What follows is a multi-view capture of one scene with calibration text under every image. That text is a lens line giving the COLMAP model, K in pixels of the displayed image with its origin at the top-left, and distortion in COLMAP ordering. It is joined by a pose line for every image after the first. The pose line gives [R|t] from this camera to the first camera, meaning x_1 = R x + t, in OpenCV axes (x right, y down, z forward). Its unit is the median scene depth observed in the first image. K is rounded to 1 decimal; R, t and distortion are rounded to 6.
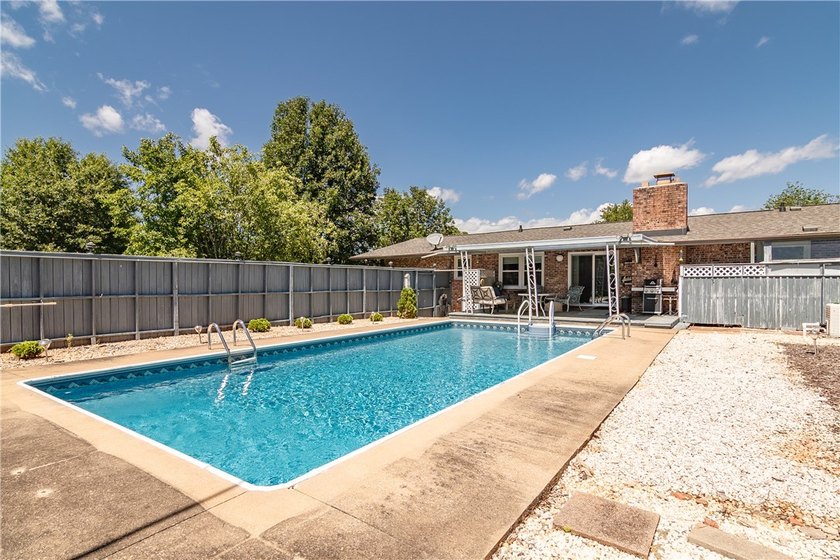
lens RADIAL K [[396.7, 0, 420.0], [0, 396.7, 280.0], [0, 0, 1]] dist [-0.001401, -0.000287]
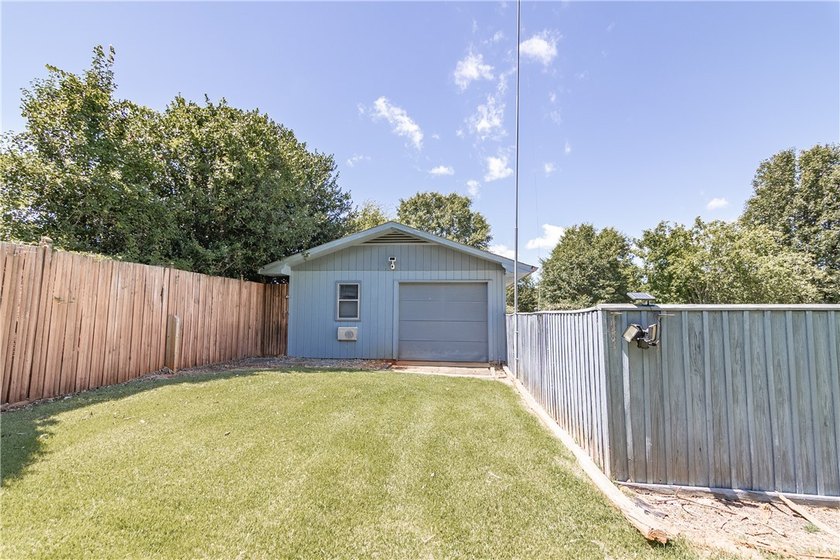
lens RADIAL K [[428.3, 0, 420.0], [0, 428.3, 280.0], [0, 0, 1]] dist [-0.000332, 0.042492]
pose [[0.472029, -0.075889, -0.878311, 0.235863], [-0.000068, 0.996285, -0.086119, -0.014997], [0.881583, 0.040710, 0.470270, -0.381492]]
